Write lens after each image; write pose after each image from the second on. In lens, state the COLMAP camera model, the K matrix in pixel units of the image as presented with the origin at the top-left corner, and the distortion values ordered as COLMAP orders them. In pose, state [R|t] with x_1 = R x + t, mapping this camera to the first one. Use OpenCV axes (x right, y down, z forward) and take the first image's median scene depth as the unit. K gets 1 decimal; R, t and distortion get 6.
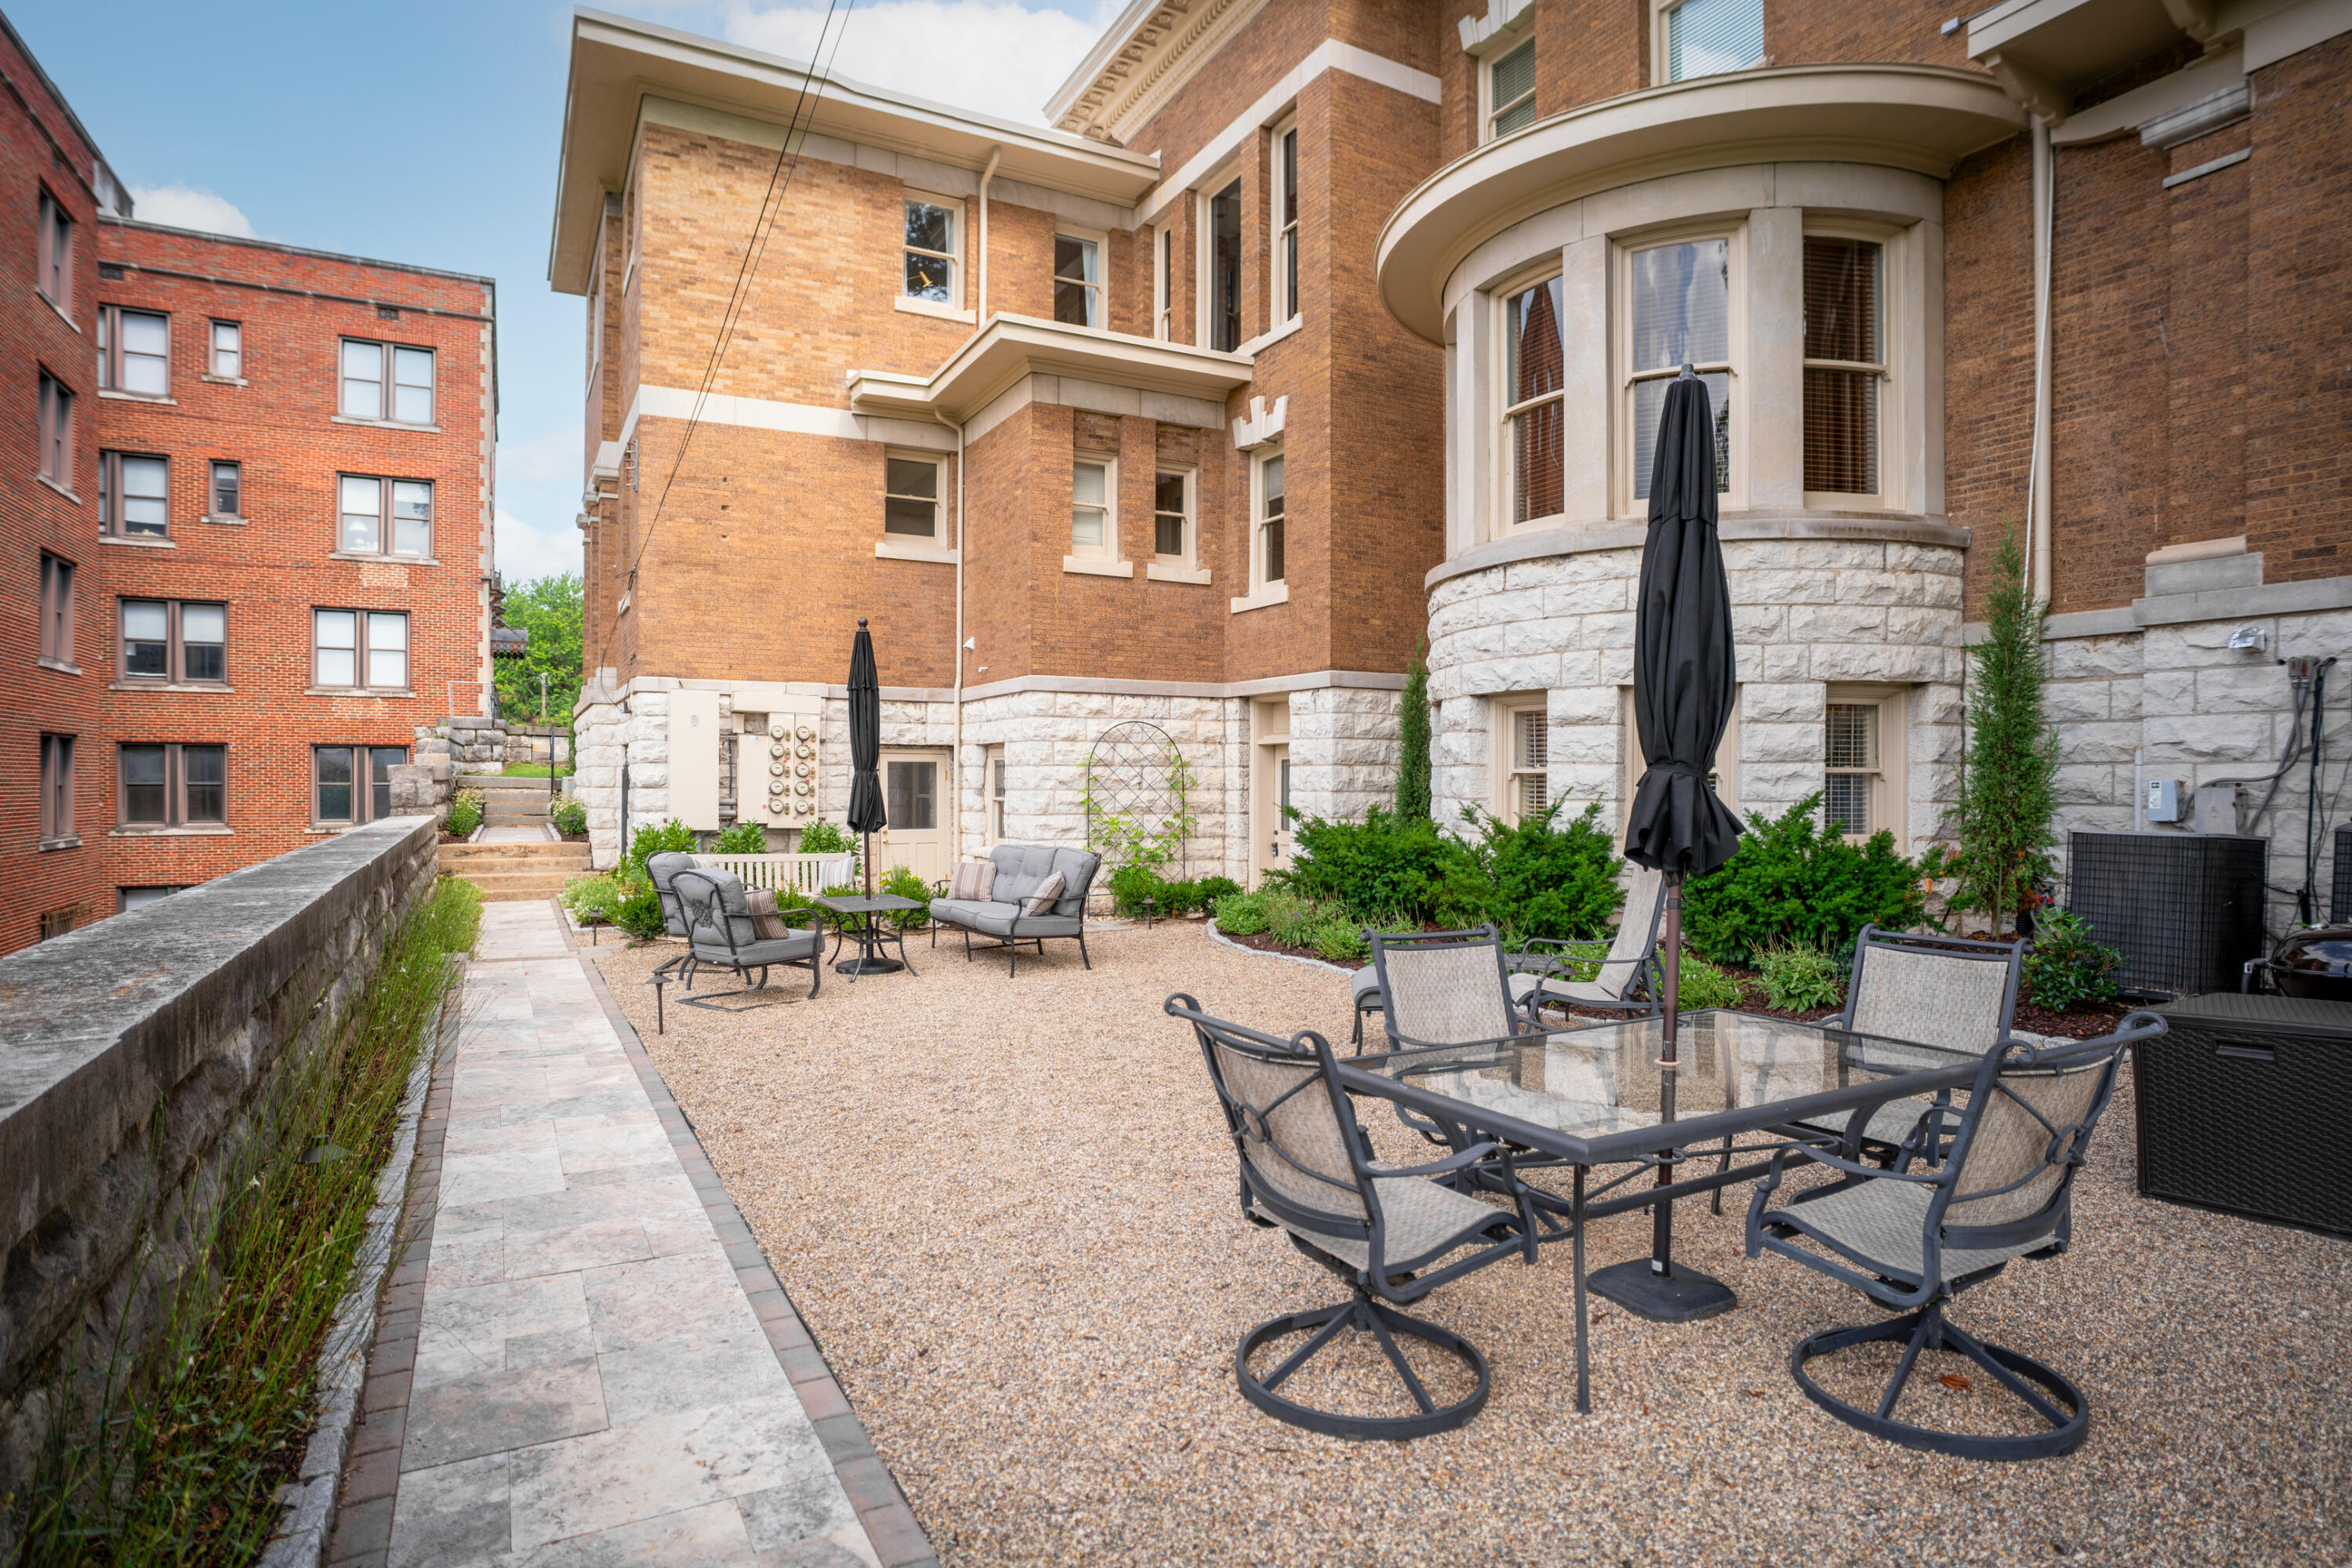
lens RADIAL K [[1232.5, 0, 1170.4], [0, 1232.5, 799.0], [0, 0, 1]] dist [-0.019335, 0.001059]
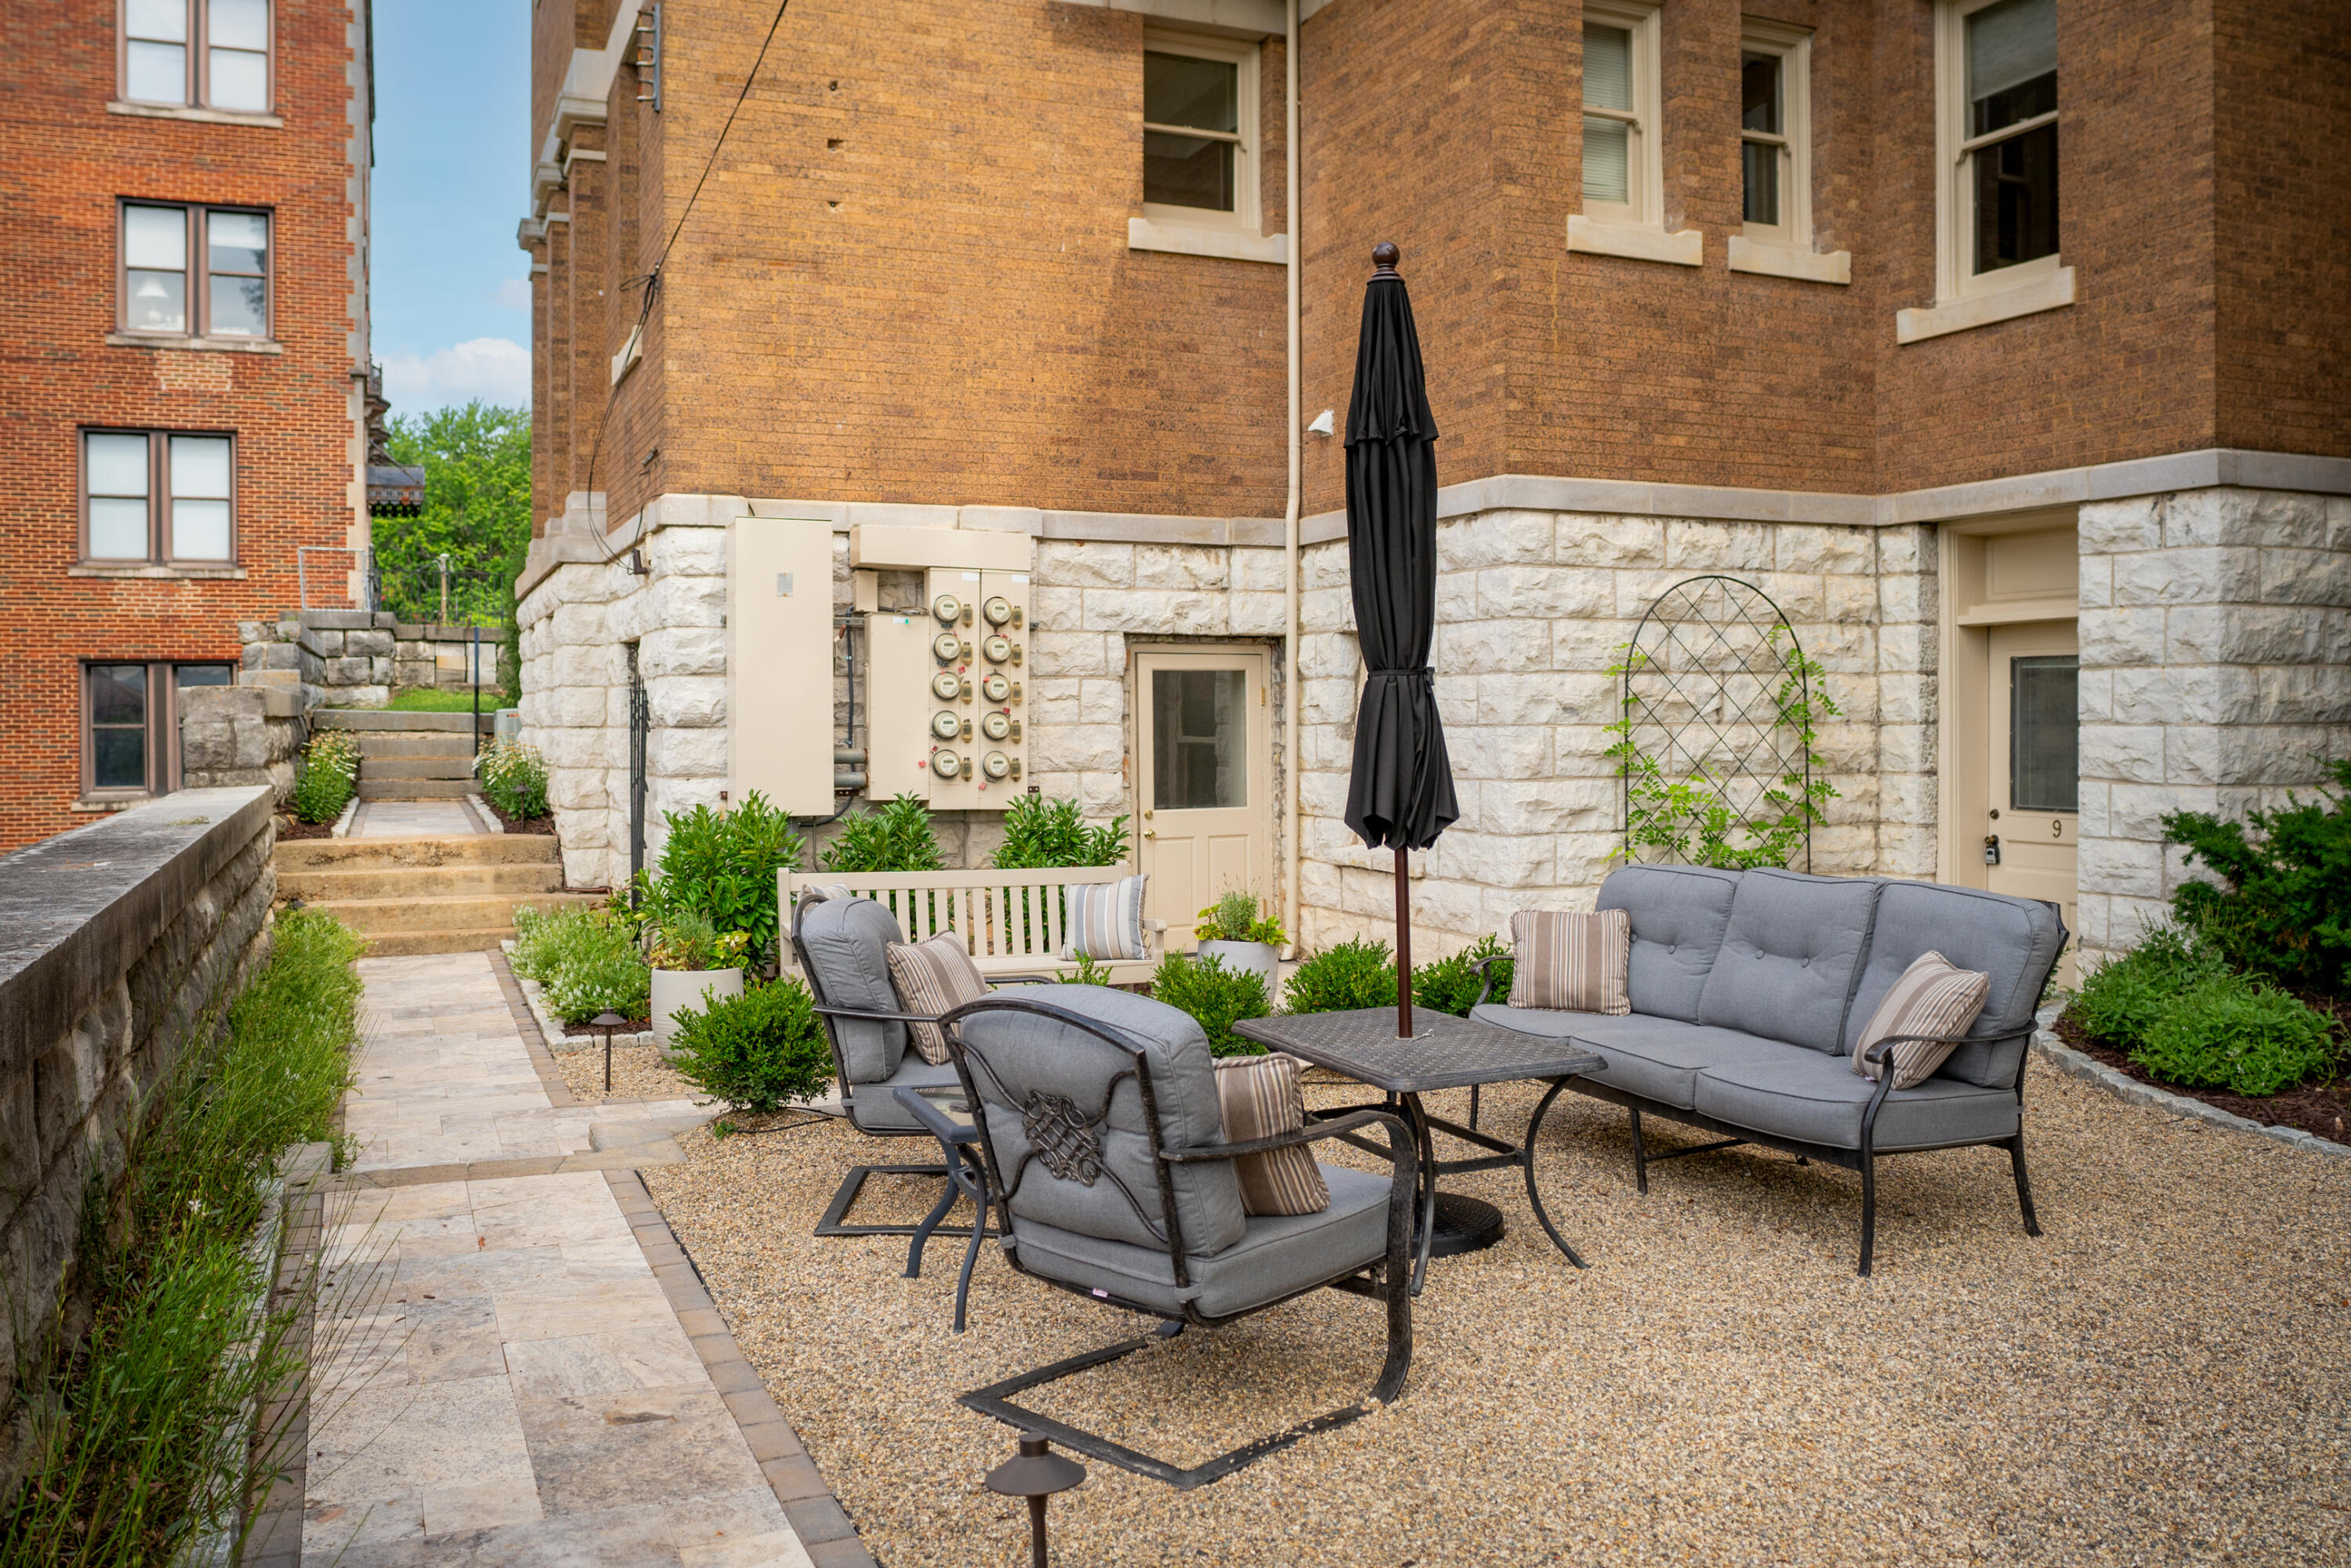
lens RADIAL K [[1854.6, 0, 1176.4], [0, 1854.6, 764.4], [0, 0, 1]] dist [-0.039971, 0.002484]
pose [[0.995785, -0.005409, -0.091558, -0.159338], [0.006528, 0.999908, 0.011922, -0.001918], [0.091485, -0.012470, 0.995728, 0.281496]]
